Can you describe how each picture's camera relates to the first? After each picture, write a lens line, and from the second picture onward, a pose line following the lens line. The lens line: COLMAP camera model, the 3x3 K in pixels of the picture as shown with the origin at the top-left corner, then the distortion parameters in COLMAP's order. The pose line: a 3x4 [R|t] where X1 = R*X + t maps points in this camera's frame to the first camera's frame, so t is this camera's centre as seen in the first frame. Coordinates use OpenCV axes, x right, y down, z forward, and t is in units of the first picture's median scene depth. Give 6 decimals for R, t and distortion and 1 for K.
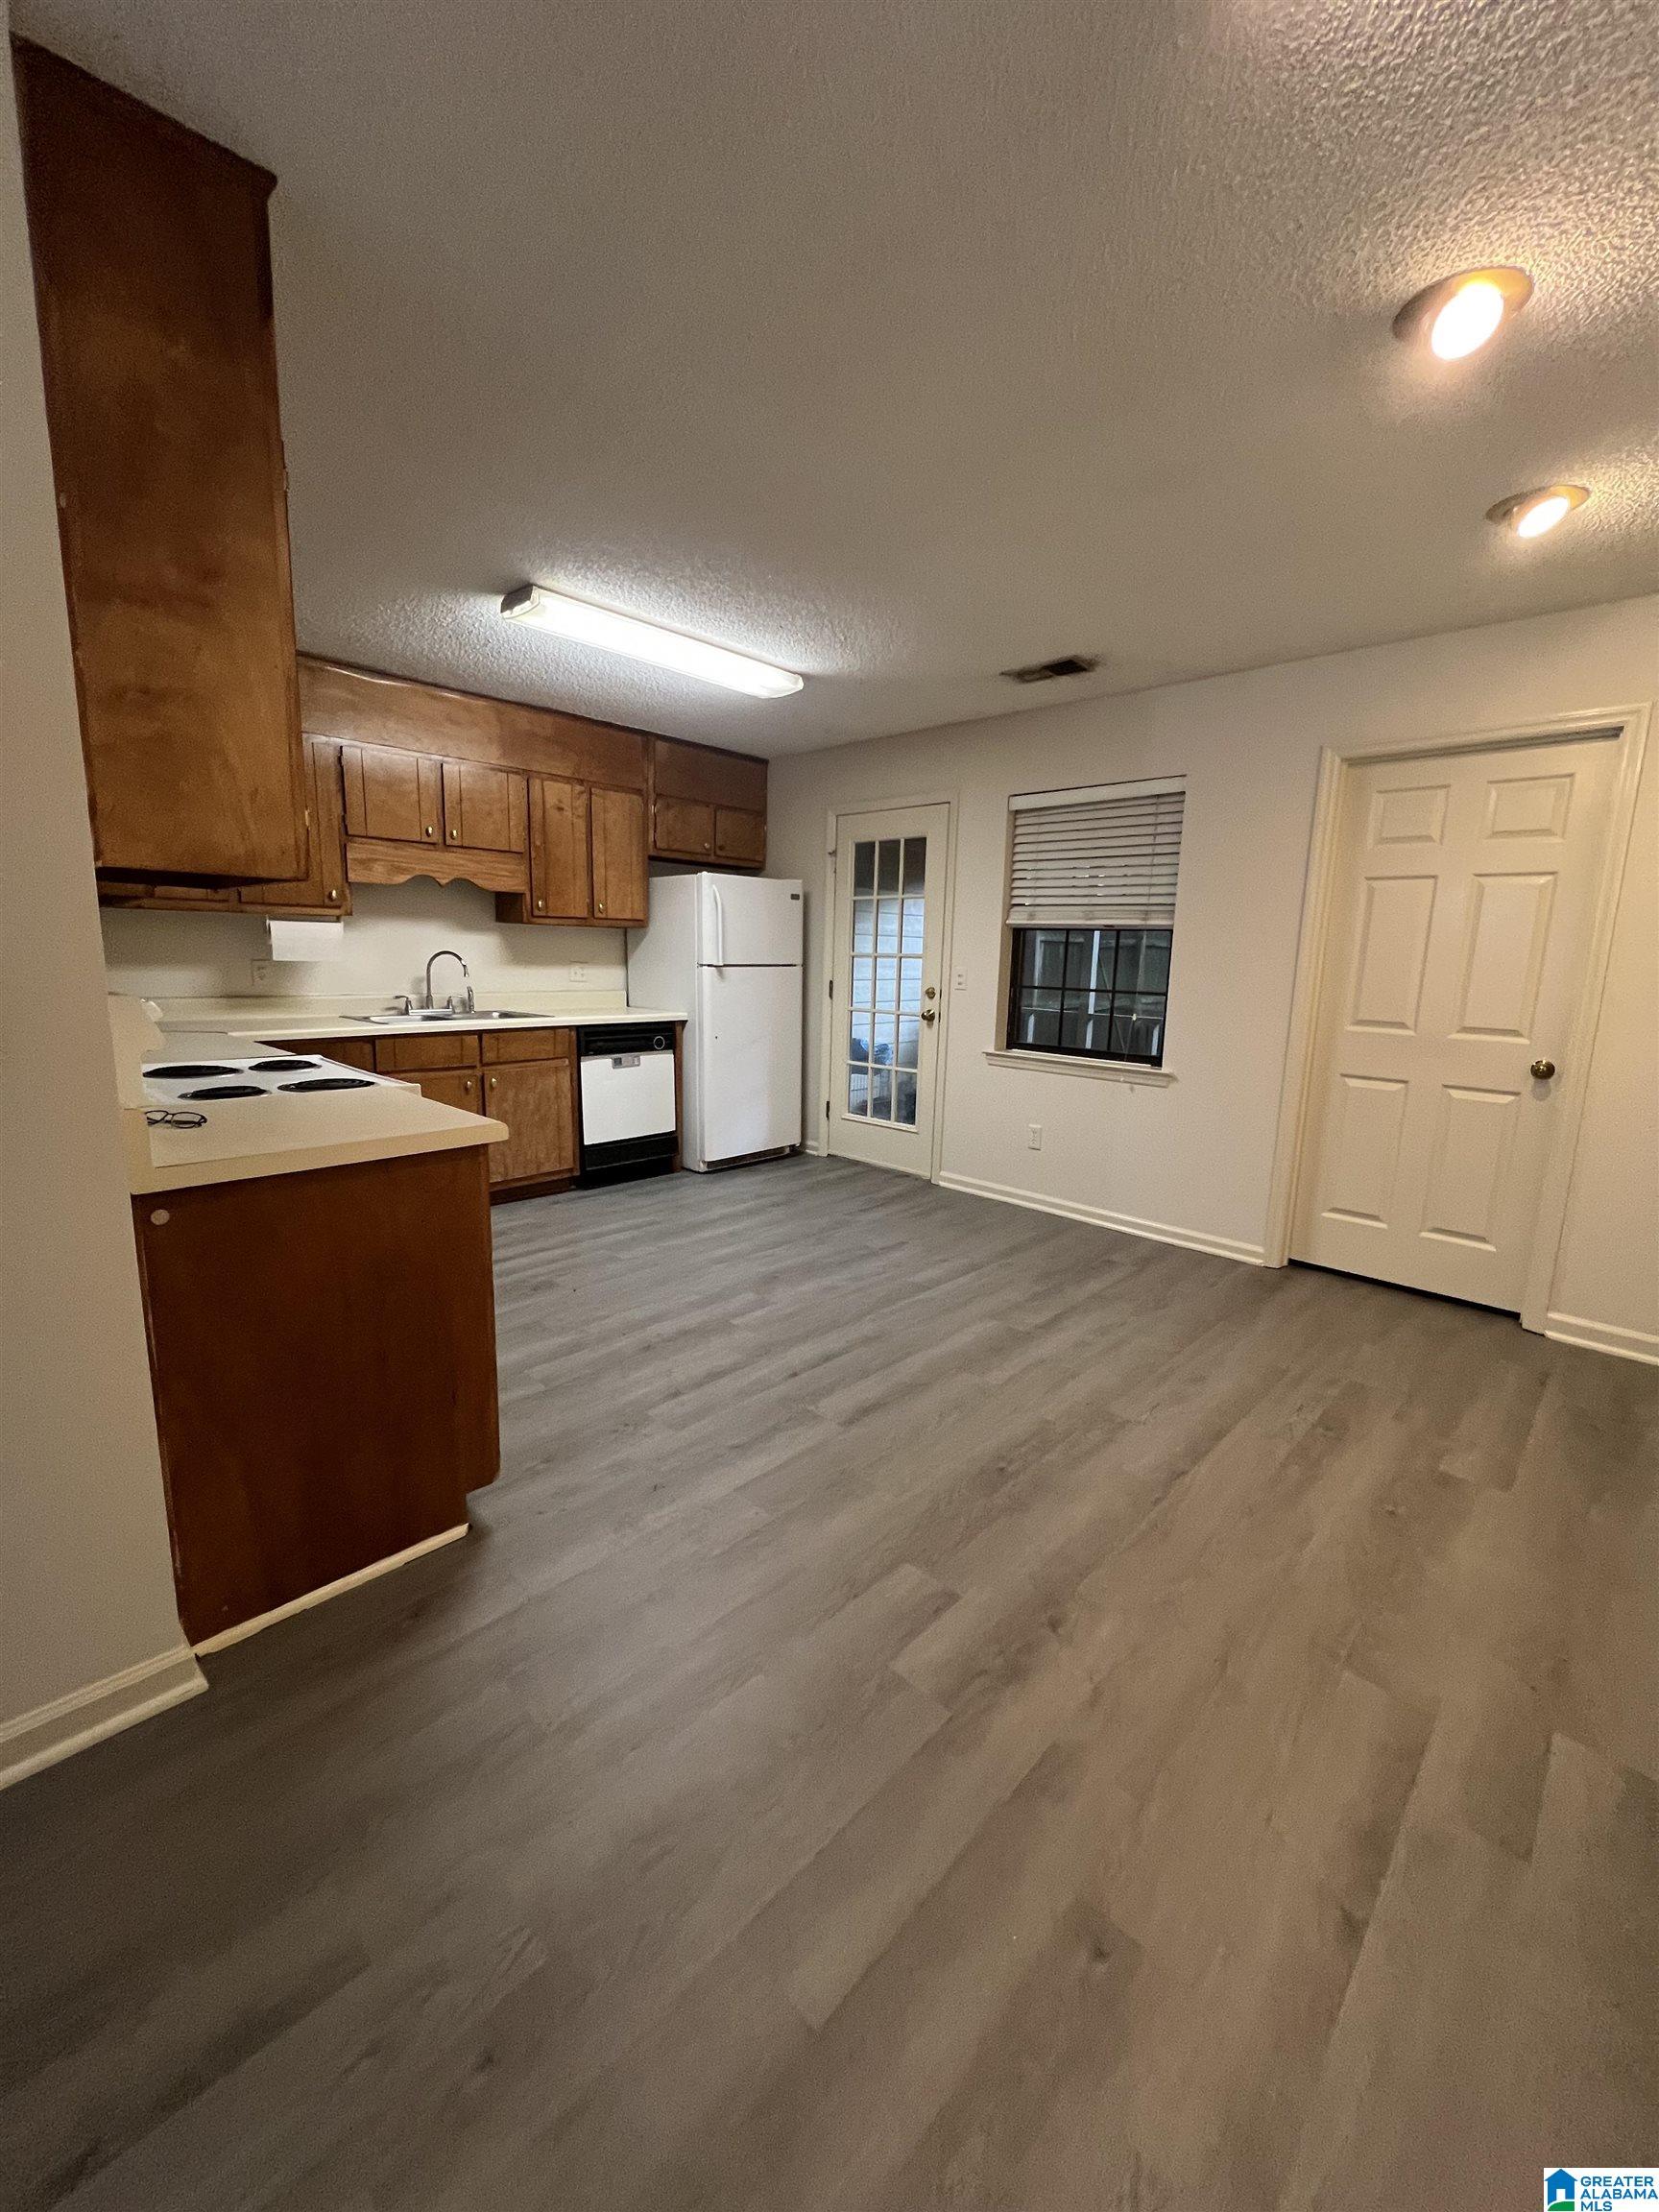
lens RADIAL K [[884.8, 0, 829.6], [0, 884.8, 1102.0], [0, 0, 1]] dist [-0.003364, 0.000998]
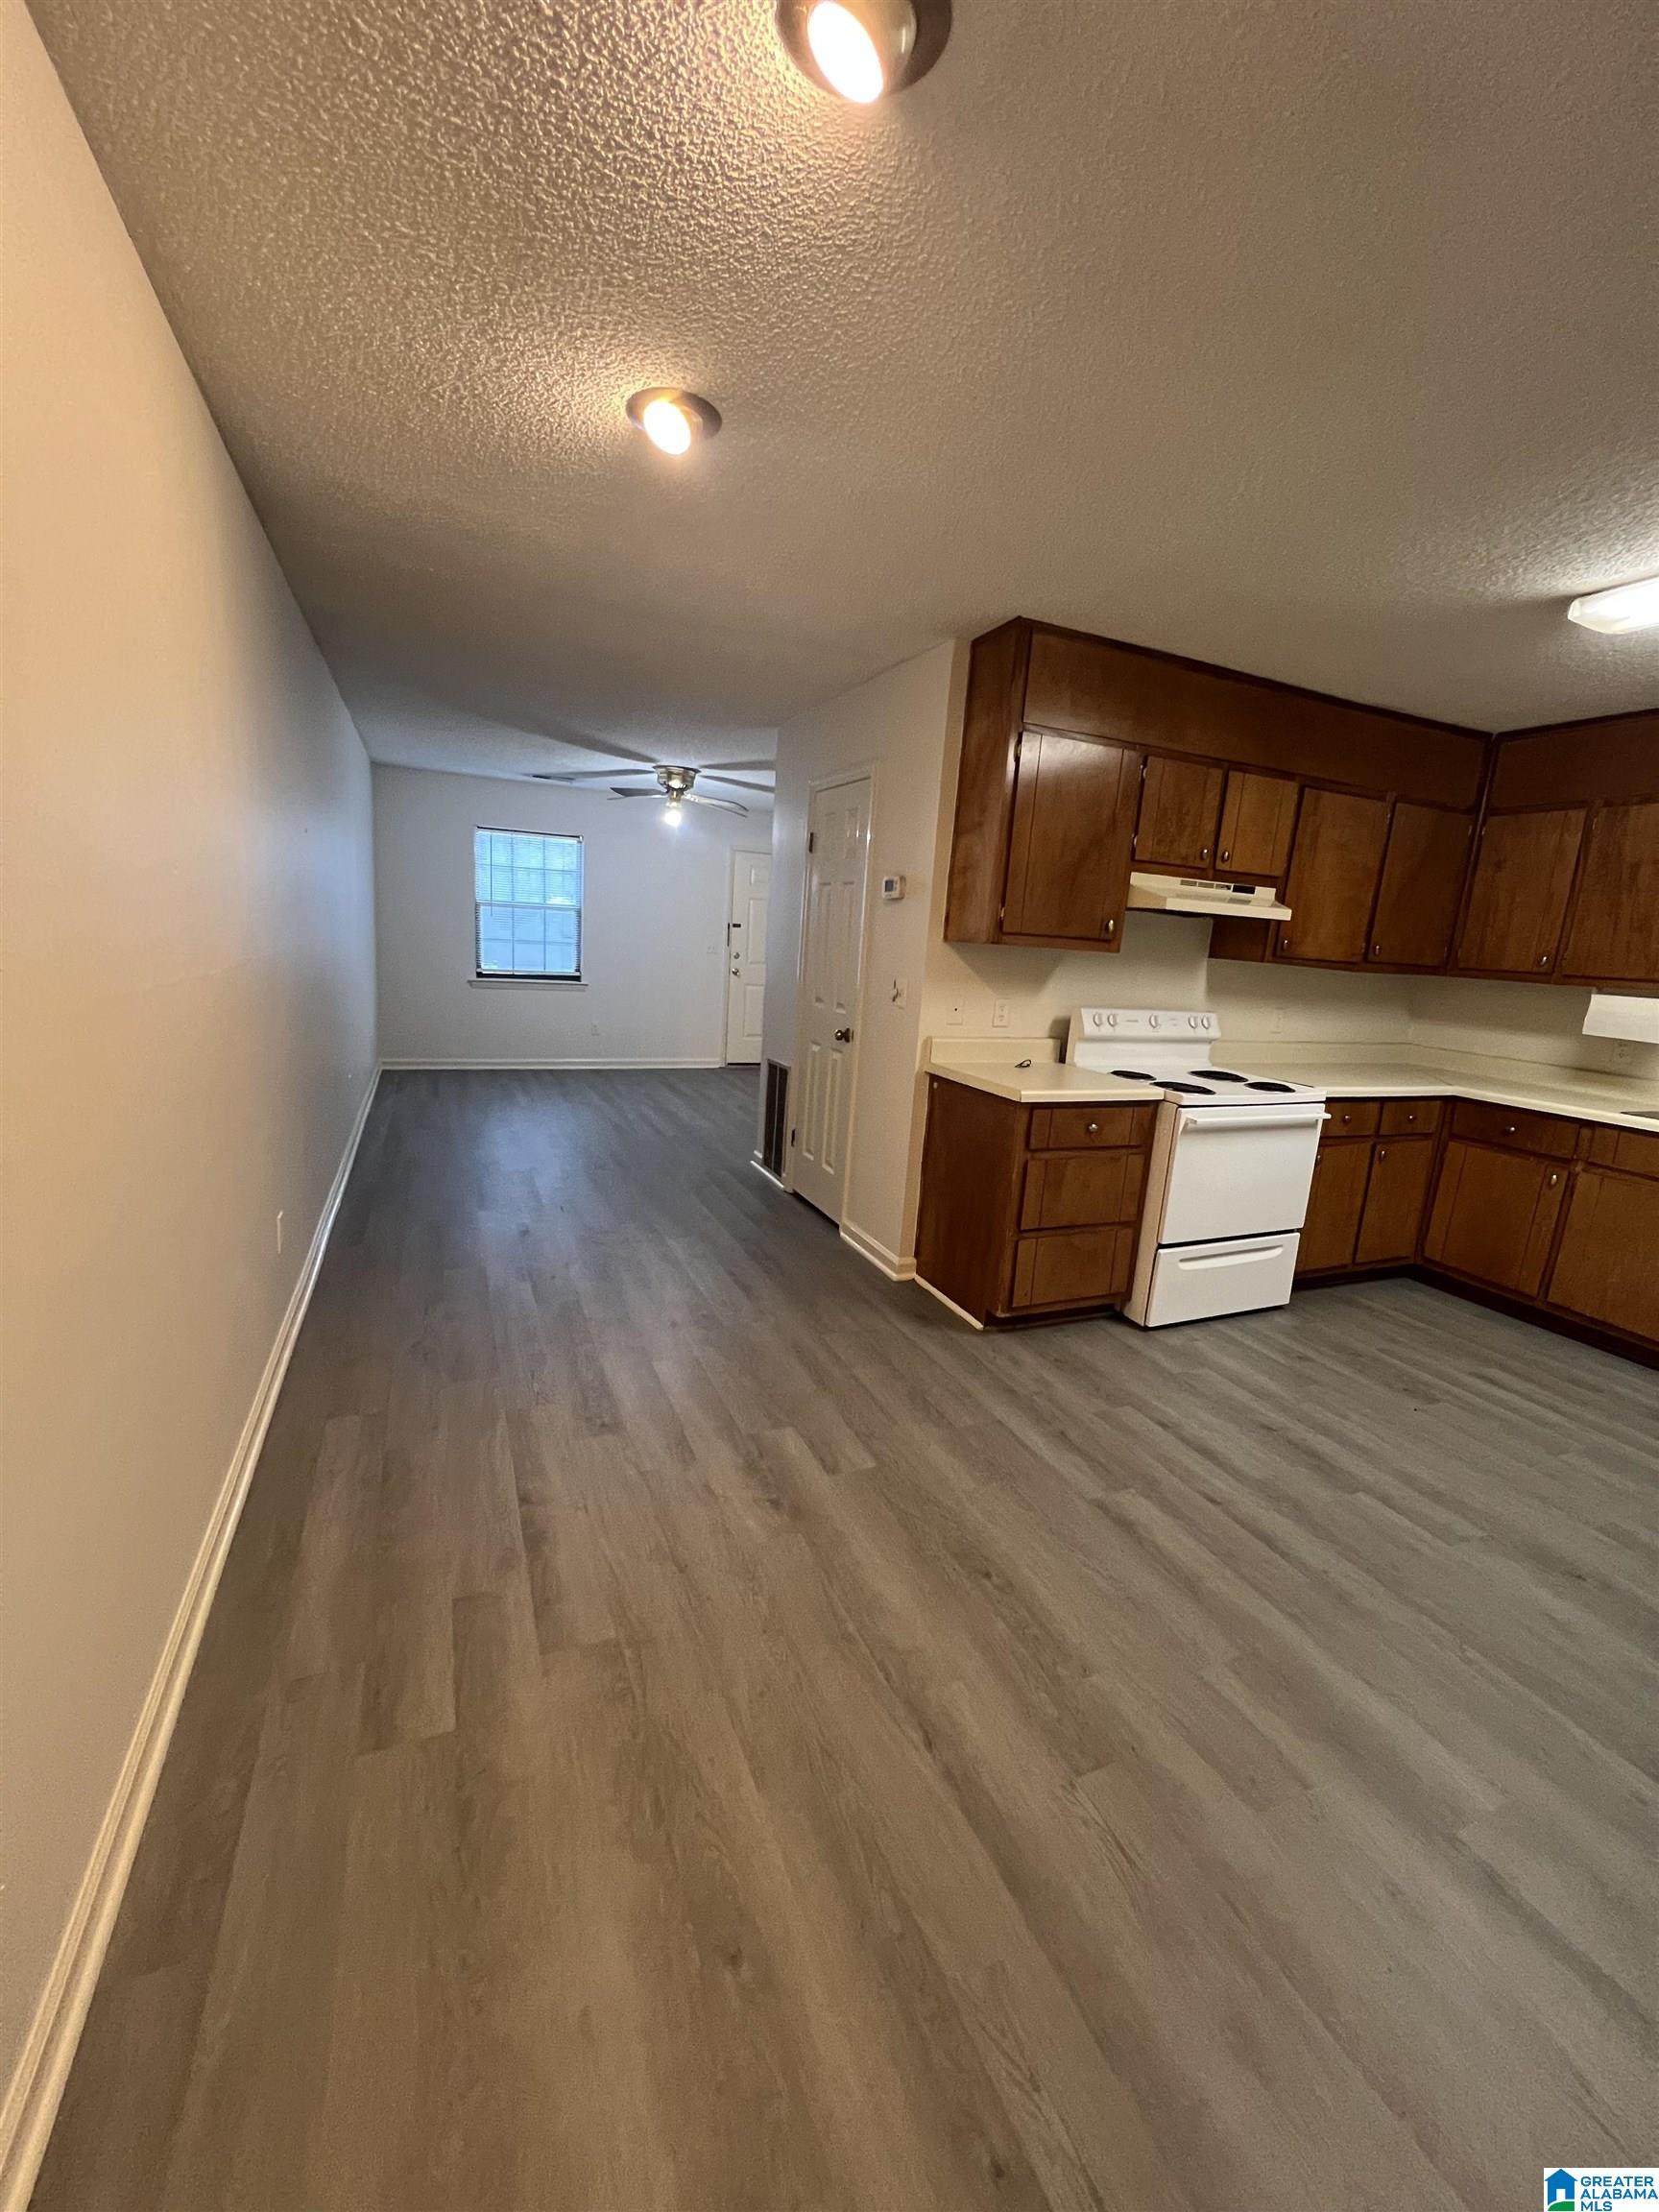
lens RADIAL K [[884.8, 0, 826.3], [0, 884.8, 1101.1], [0, 0, 1]] dist [-0.003364, 0.000998]
pose [[-0.386519, 0.121606, -0.914229, 0.597216], [-0.231576, 0.946716, 0.223833, -0.114321], [0.892735, 0.298229, -0.337763, 0.602661]]
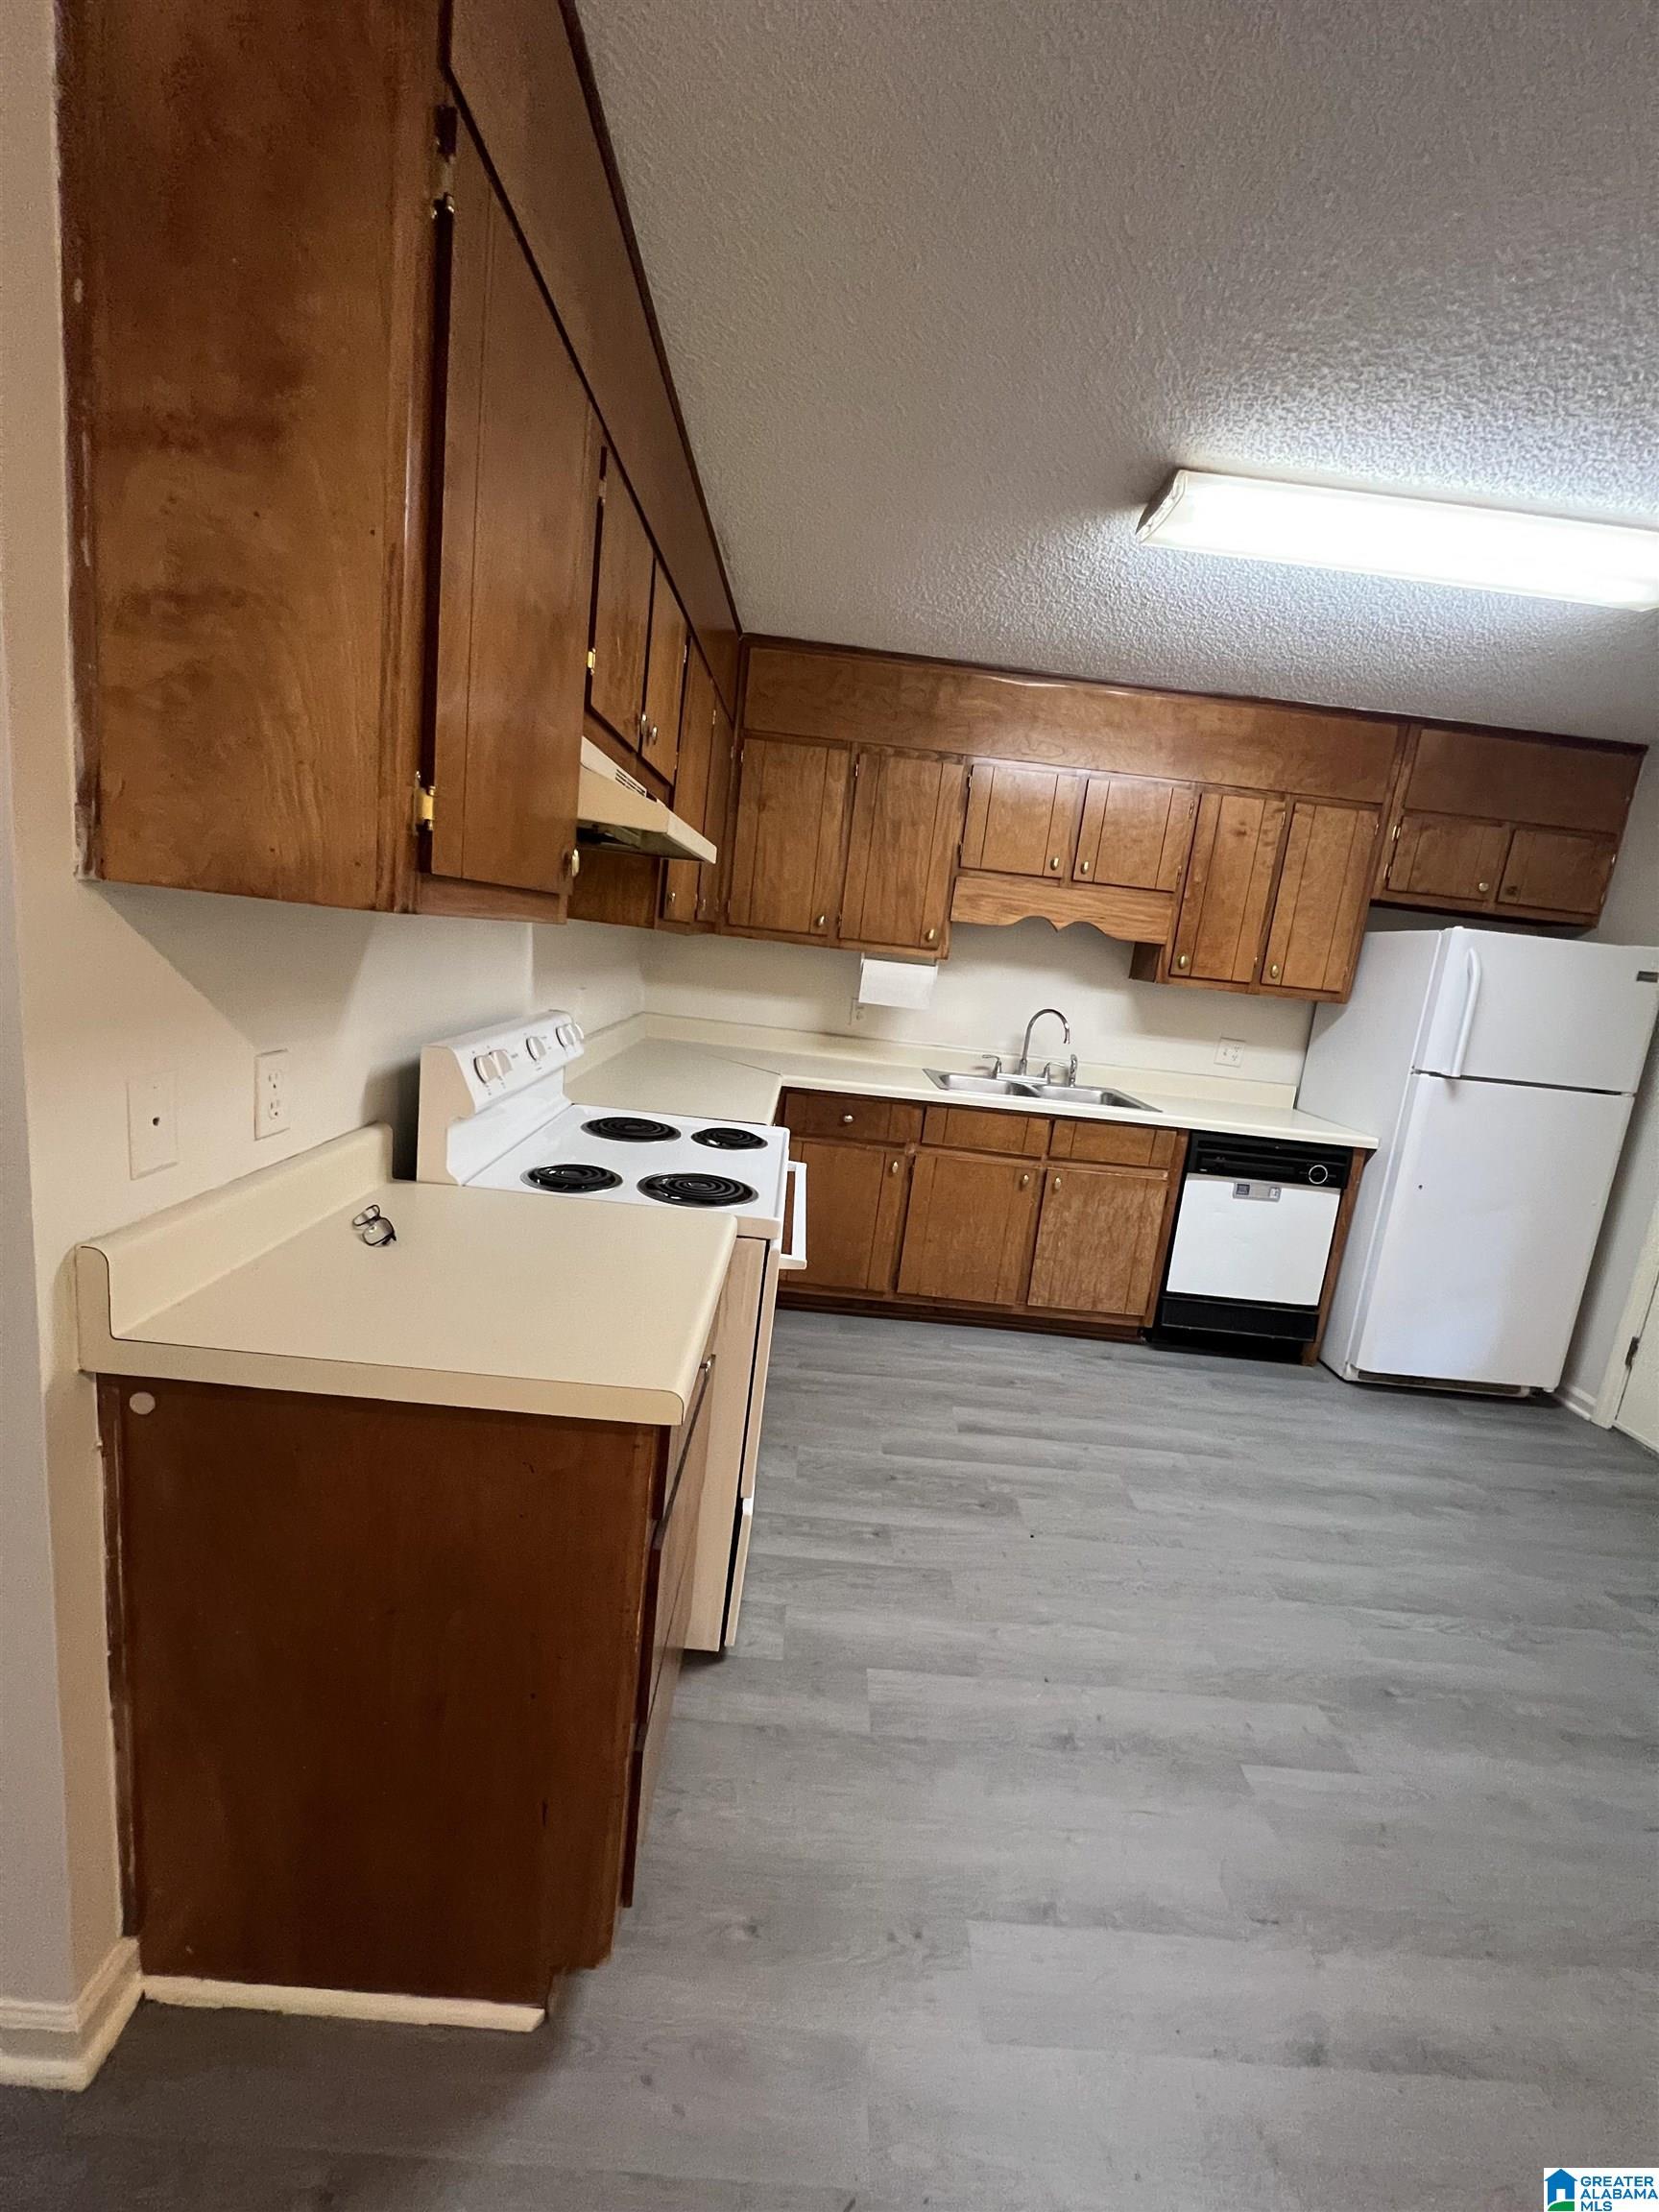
lens RADIAL K [[884.8, 0, 828.2], [0, 884.8, 1103.5], [0, 0, 1]] dist [-0.003364, 0.000998]
pose [[0.693748, 0.180531, -0.697224, 0.009314], [-0.212339, 0.976314, 0.041515, -0.088150], [0.688205, 0.119247, 0.715650, 0.330368]]
